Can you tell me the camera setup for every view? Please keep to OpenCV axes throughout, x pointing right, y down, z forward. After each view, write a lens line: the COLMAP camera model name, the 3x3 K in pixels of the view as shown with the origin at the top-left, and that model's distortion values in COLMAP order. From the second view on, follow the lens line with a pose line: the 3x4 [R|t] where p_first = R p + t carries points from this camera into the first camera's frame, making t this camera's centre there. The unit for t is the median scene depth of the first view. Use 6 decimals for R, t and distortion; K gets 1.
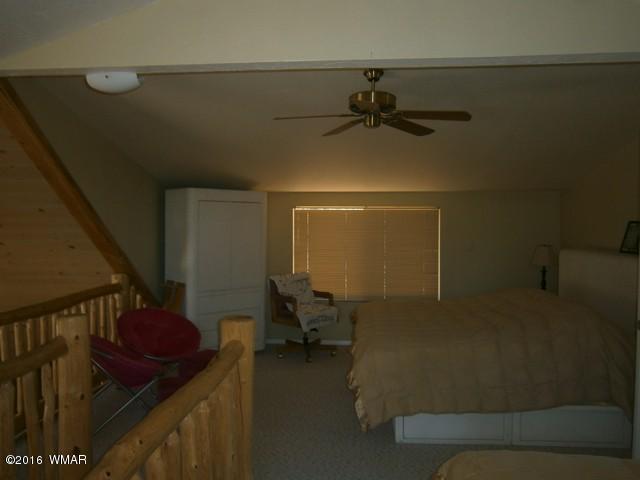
lens RADIAL K [[496.8, 0, 320.0], [0, 496.8, 240.0], [0, 0, 1]] dist [-0.029007, 0.012794]
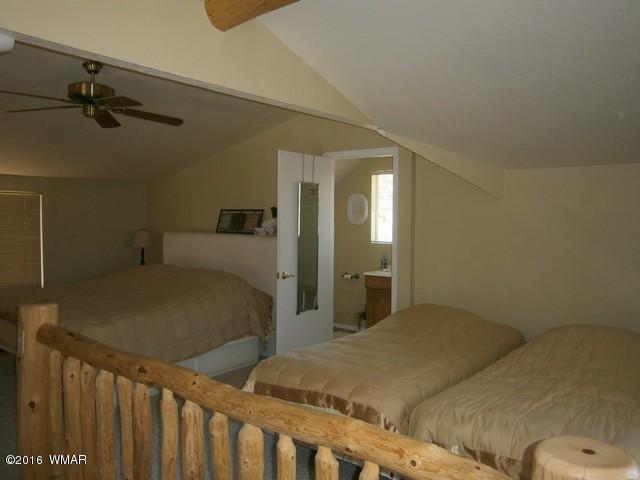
lens RADIAL K [[496.8, 0, 320.0], [0, 496.8, 240.0], [0, 0, 1]] dist [-0.029007, 0.012794]
pose [[0.562385, -0.035527, 0.826112, -0.492952], [0.017615, 0.999365, 0.030986, 0.011554], [-0.826688, -0.002874, 0.562654, 0.005492]]
